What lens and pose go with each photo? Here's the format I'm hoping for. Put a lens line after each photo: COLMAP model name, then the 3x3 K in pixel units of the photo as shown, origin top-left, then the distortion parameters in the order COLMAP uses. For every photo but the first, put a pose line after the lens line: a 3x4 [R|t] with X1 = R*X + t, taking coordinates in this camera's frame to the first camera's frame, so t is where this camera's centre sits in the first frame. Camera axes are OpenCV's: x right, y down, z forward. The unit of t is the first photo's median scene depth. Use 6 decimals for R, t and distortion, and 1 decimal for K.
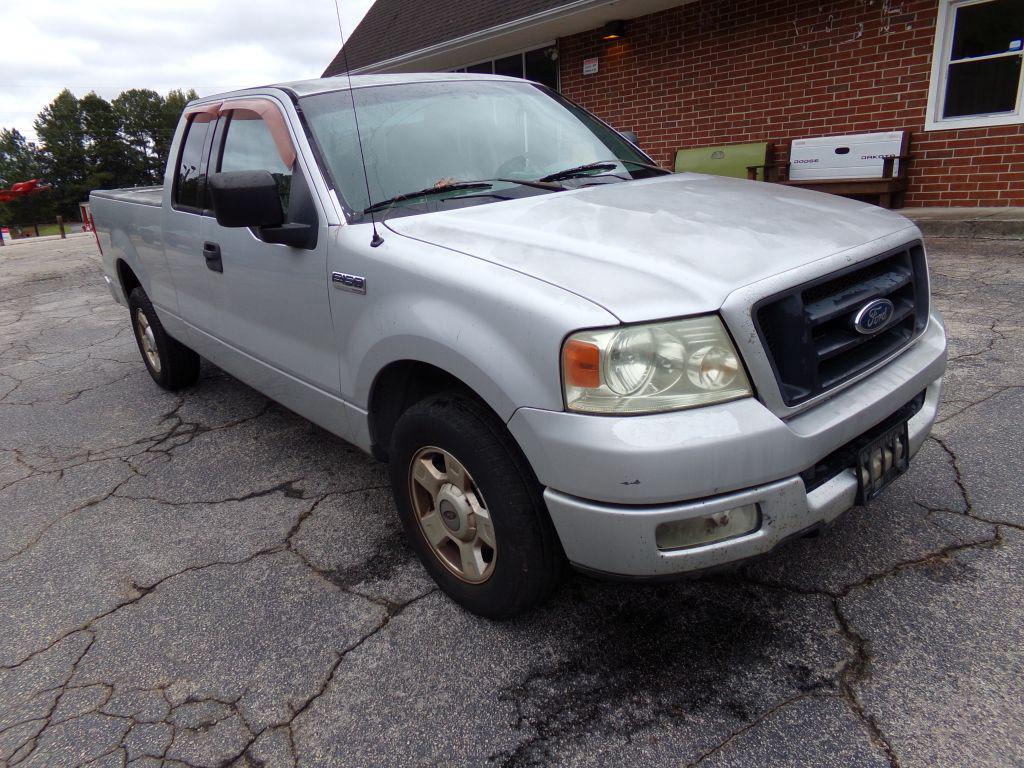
lens RADIAL K [[686.9, 0, 511.2], [0, 686.9, 392.7], [0, 0, 1]] dist [0.001526, 0.023229]
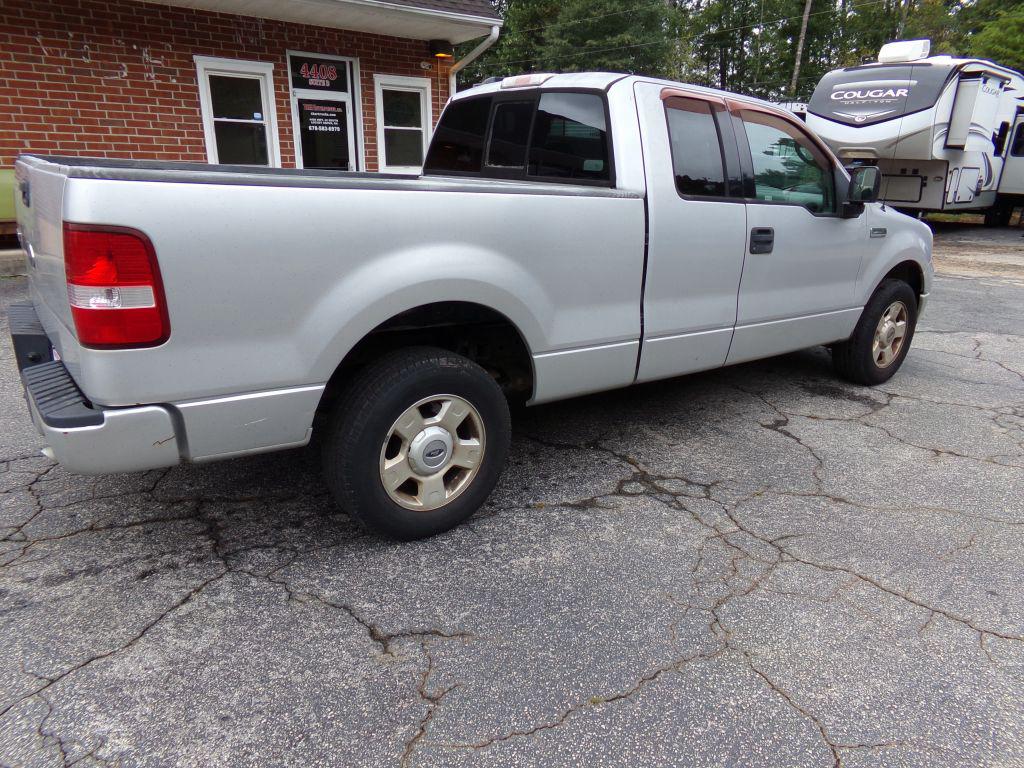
lens RADIAL K [[686.0, 0, 514.3], [0, 686.0, 386.2], [0, 0, 1]] dist [0.008253, 0.007660]
pose [[0.043138, -0.225291, 0.973336, -1.510983], [0.309614, 0.929294, 0.201375, -0.313762], [-0.949883, 0.292672, 0.109841, 1.274172]]
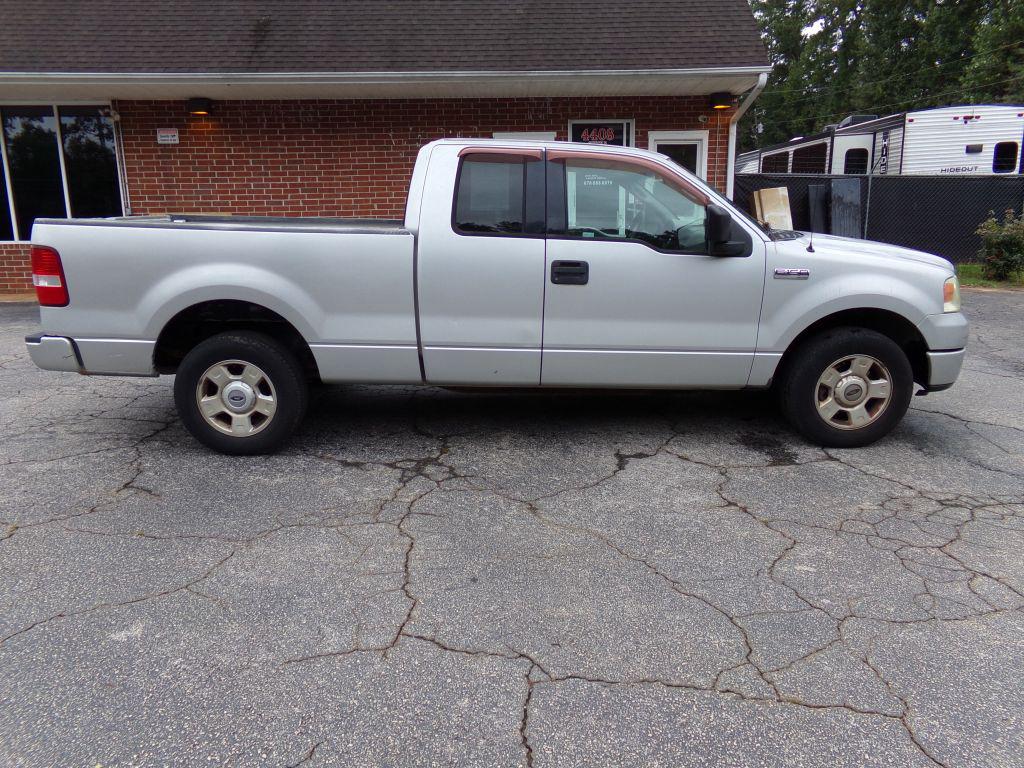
lens RADIAL K [[698.0, 0, 512.0], [0, 698.0, 384.0], [0, 0, 1]] dist [0.000507, 0.023757]
pose [[0.618584, -0.110569, 0.777900, -1.413823], [0.219638, 0.974914, -0.036083, 0.012092], [-0.754396, 0.193177, 0.627351, 0.335037]]
